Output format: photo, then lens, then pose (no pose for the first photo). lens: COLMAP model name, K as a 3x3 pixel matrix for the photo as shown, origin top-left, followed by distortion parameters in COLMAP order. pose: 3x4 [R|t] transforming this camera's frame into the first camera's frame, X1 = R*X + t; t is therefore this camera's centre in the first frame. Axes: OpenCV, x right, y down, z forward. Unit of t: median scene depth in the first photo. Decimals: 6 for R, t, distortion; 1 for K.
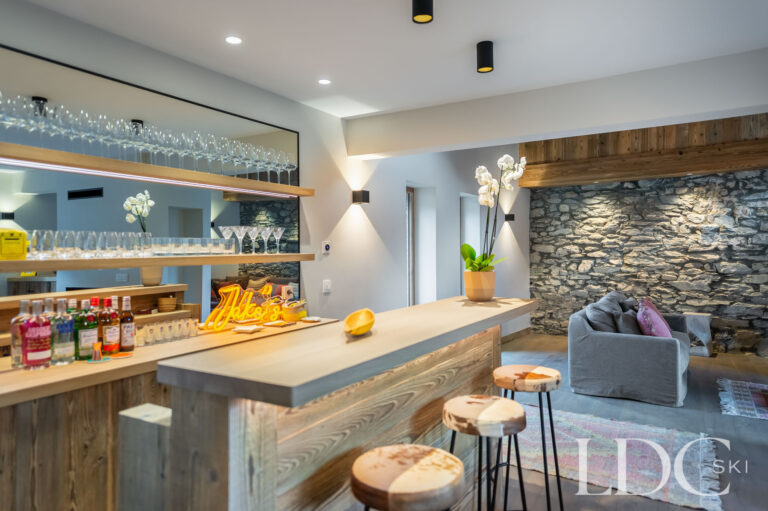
lens RADIAL K [[488.4, 0, 379.9], [0, 488.4, 248.8], [0, 0, 1]] dist [0.007474, 0.000462]
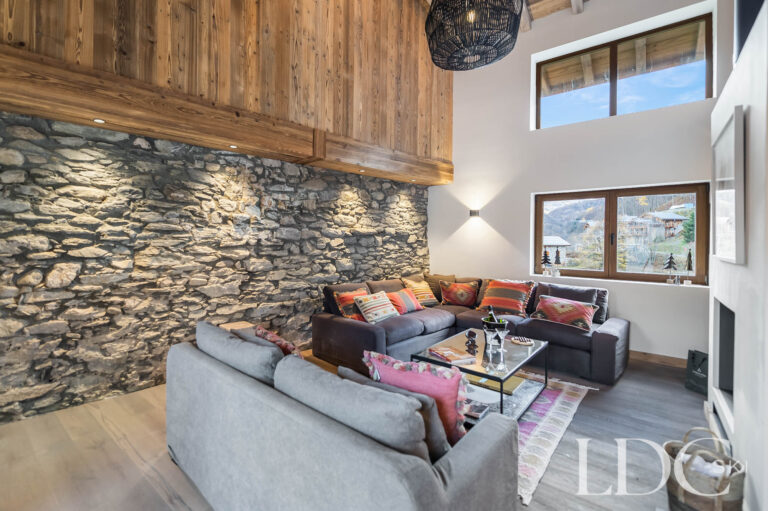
lens RADIAL K [[361.2, 0, 359.9], [0, 361.2, 240.9], [0, 0, 1]] dist [0.002701, -0.000026]
pose [[0.212570, 0.004828, 0.977134, 0.110765], [-0.013711, 0.999904, -0.001958, -0.005215], [-0.977050, -0.012981, 0.212616, 0.640067]]
